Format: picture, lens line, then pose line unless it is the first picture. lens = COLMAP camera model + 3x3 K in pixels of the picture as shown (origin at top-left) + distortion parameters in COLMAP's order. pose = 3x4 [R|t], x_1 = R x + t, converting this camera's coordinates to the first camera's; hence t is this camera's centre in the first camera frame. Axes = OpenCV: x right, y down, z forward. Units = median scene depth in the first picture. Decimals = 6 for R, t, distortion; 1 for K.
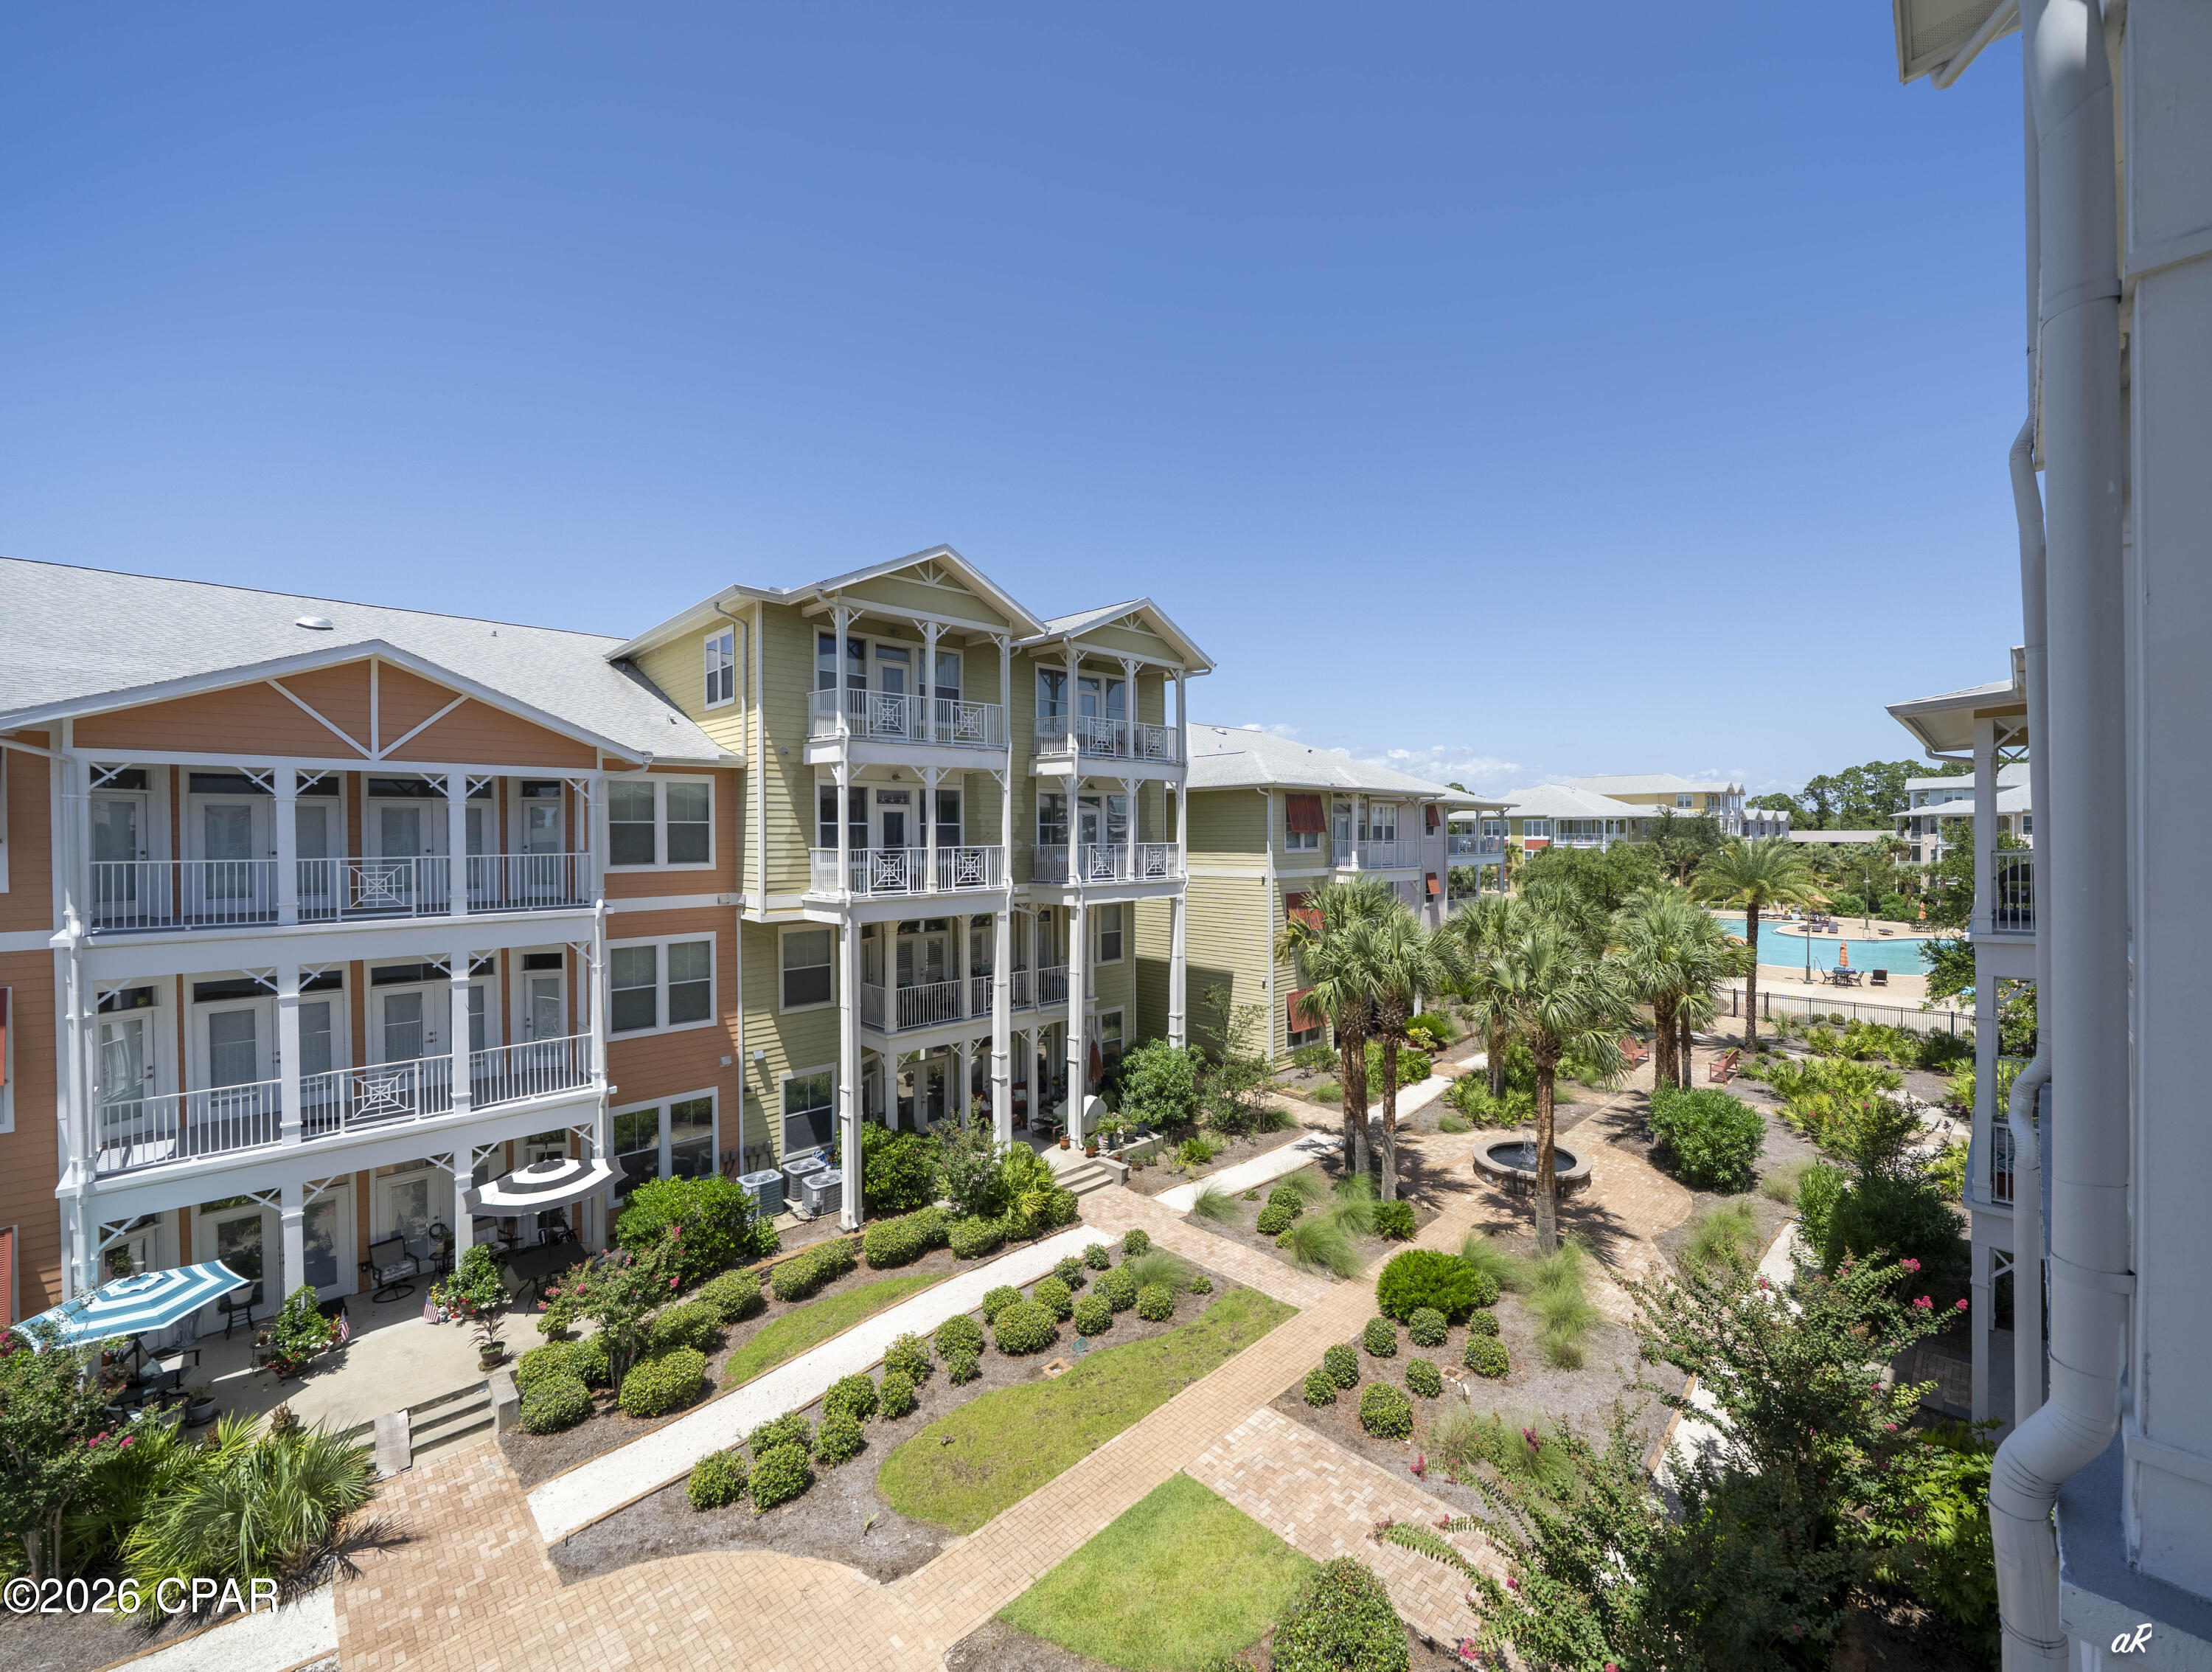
lens RADIAL K [[1107.0, 0, 1106.0], [0, 1107.0, 836.0], [0, 0, 1]] dist [-0.003446, -0.000756]
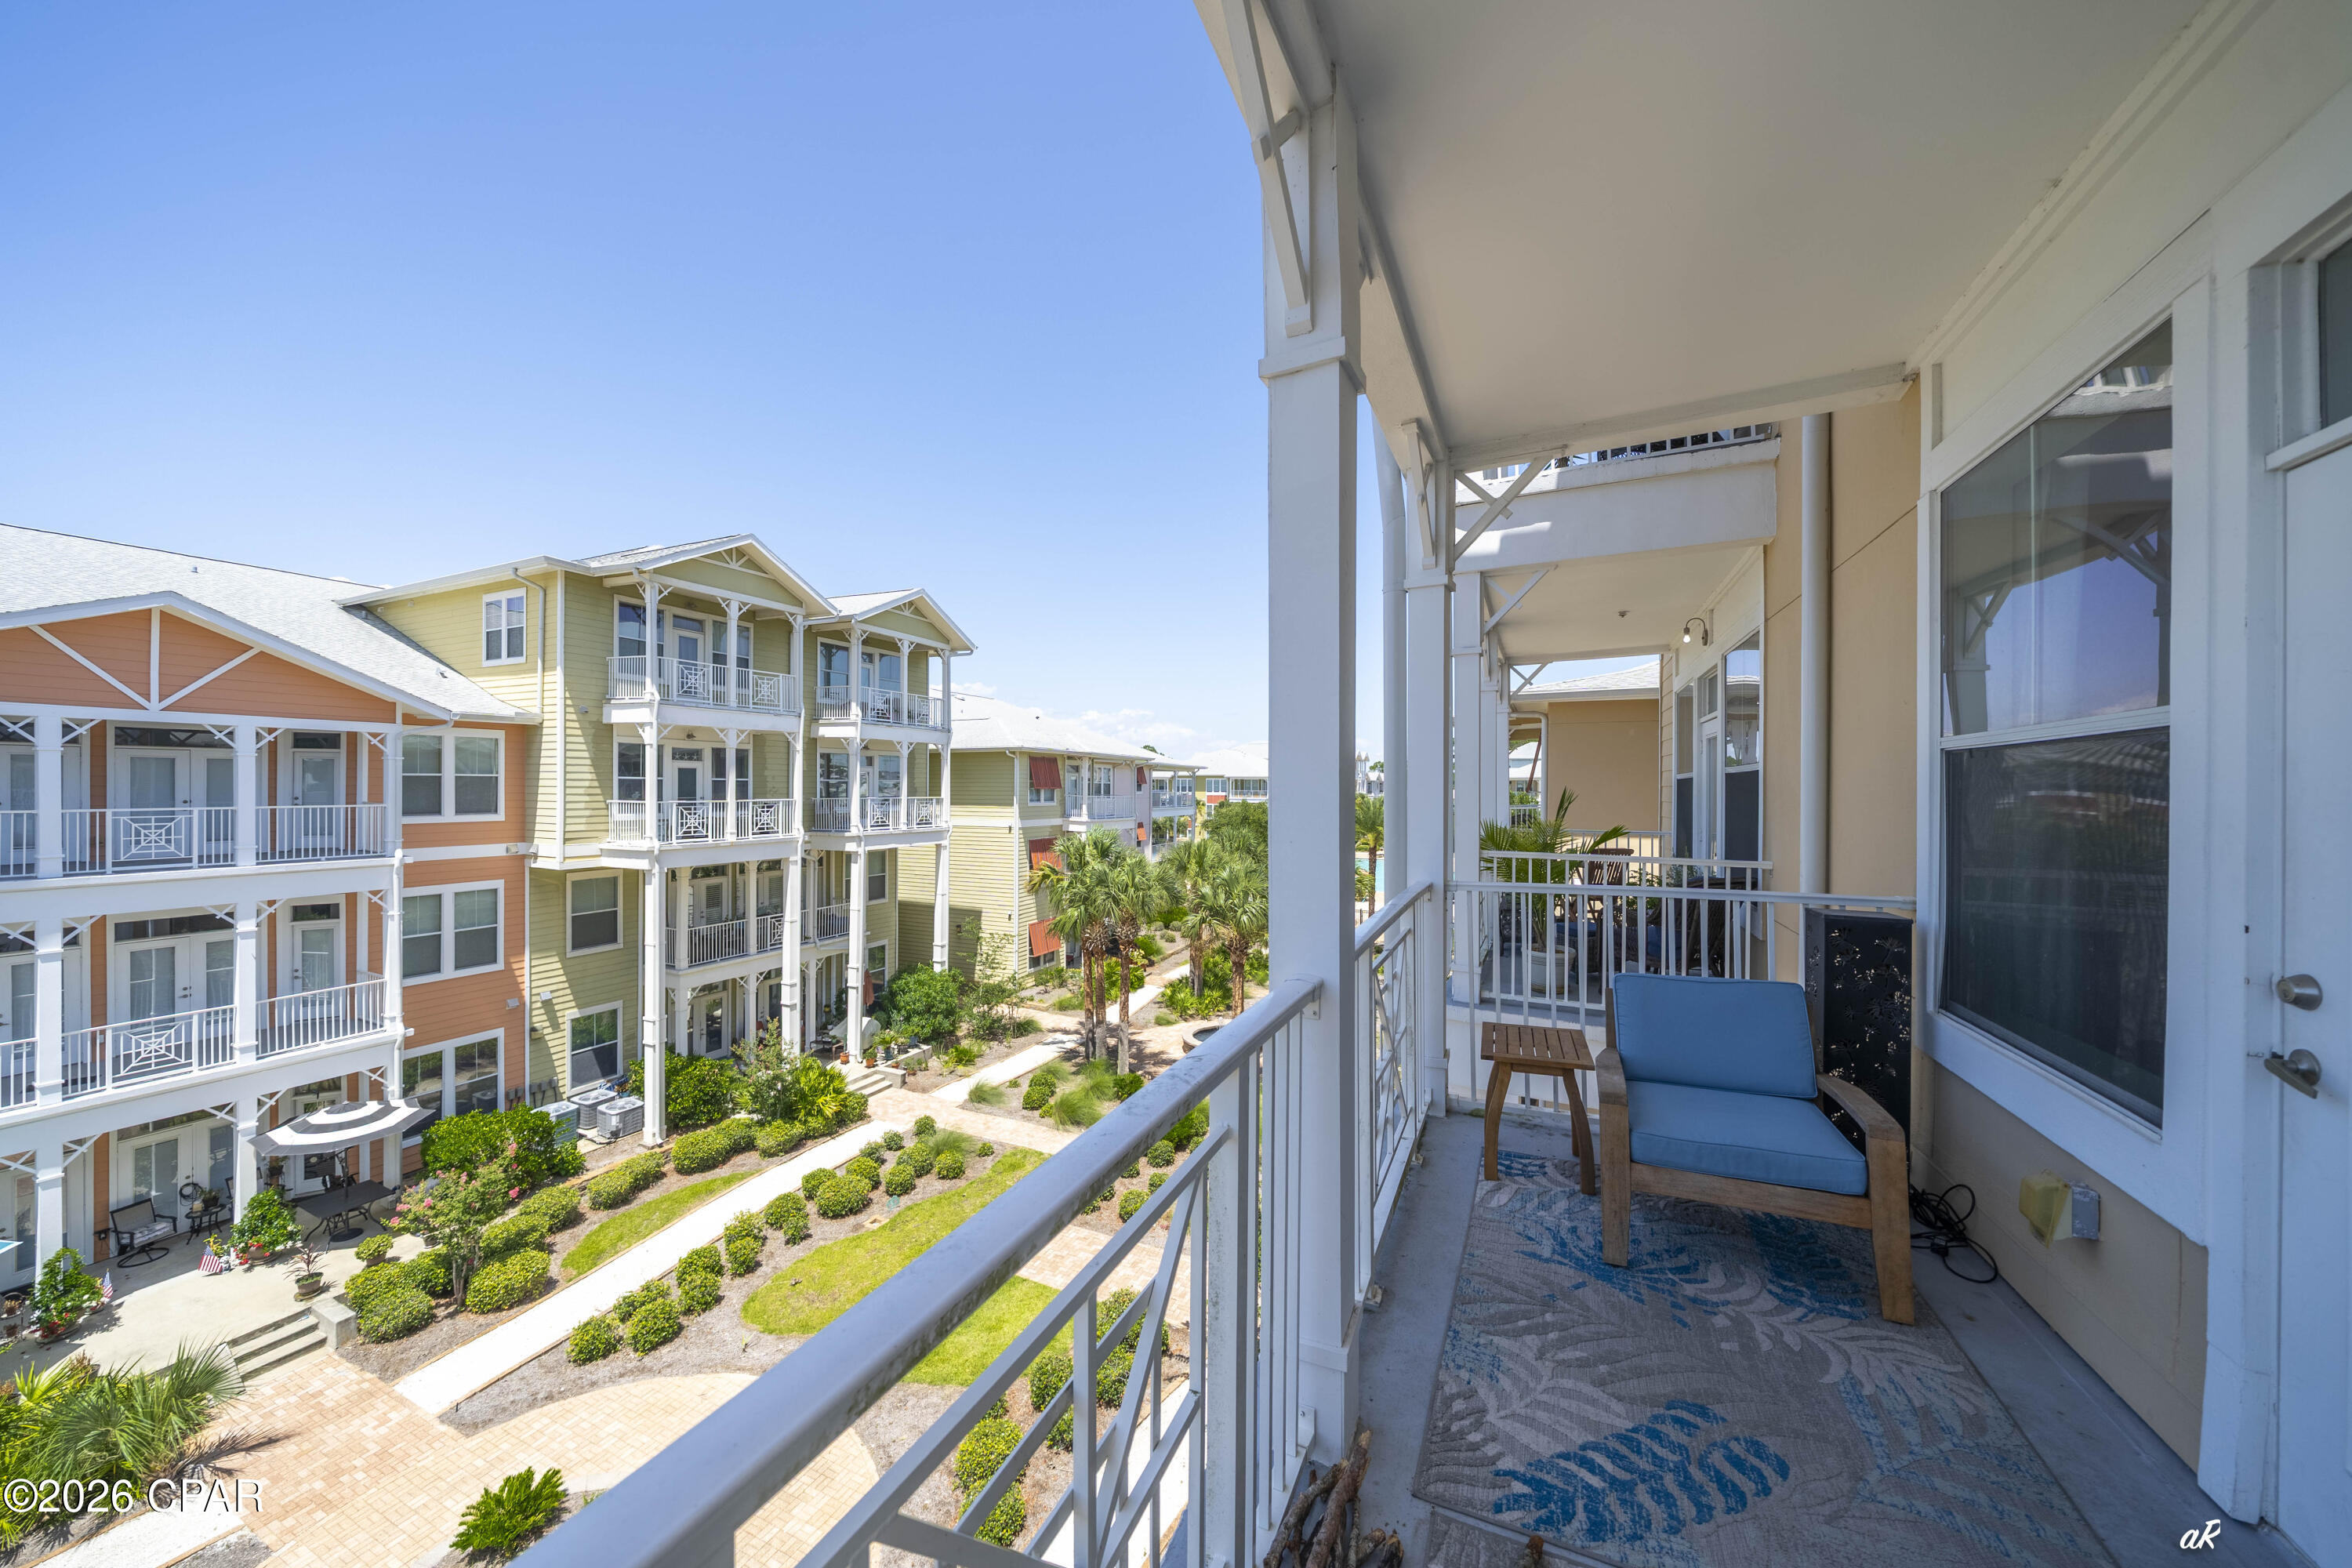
lens RADIAL K [[1155.4, 0, 1176.0], [0, 1155.4, 784.0], [0, 0, 1]] dist [-0.000059, -0.000083]
pose [[0.936747, 0.008963, 0.349893, -0.145898], [-0.007740, 0.999958, -0.004894, -0.003975], [-0.349923, 0.001877, 0.936777, -0.257863]]
